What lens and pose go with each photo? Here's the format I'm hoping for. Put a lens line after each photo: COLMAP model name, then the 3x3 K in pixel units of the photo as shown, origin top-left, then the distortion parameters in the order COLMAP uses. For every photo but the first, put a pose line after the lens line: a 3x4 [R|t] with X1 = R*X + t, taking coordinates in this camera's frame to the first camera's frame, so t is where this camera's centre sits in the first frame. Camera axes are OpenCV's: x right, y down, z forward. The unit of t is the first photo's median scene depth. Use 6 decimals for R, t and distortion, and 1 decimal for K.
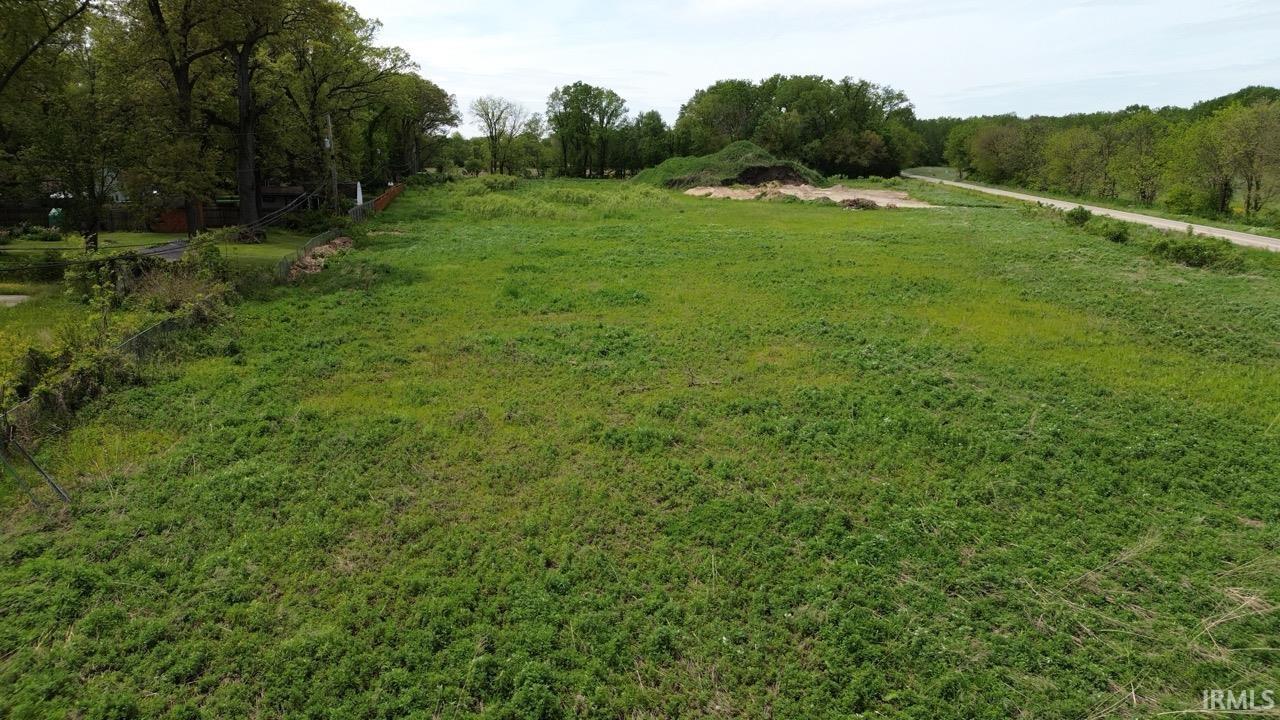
lens RADIAL K [[866.0, 0, 642.0], [0, 866.0, 400.4], [0, 0, 1]] dist [0.028880, -0.052171]
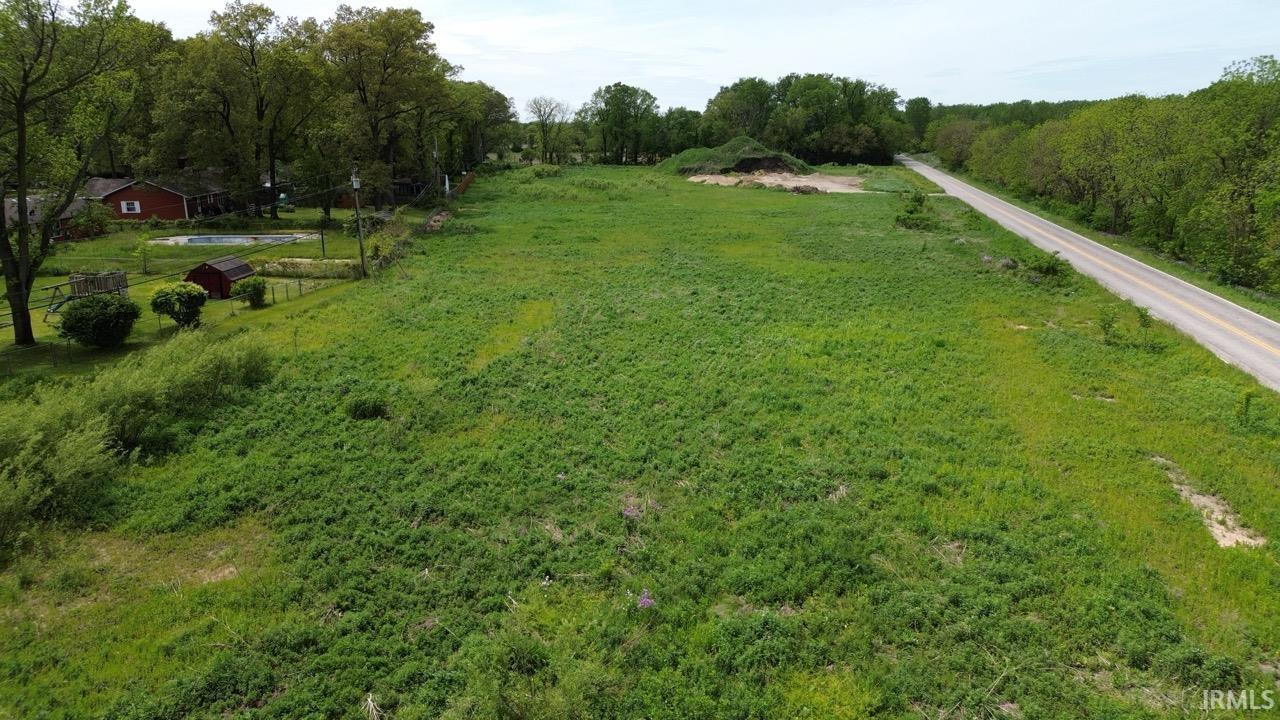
lens RADIAL K [[897.4, 0, 640.0], [0, 897.4, 360.0], [0, 0, 1]] dist [0.065470, -0.062796]
pose [[0.997563, 0.015079, -0.068125, 0.050777], [-0.016912, 0.999508, -0.026406, 0.045155], [0.067694, 0.027494, 0.997327, -0.229348]]
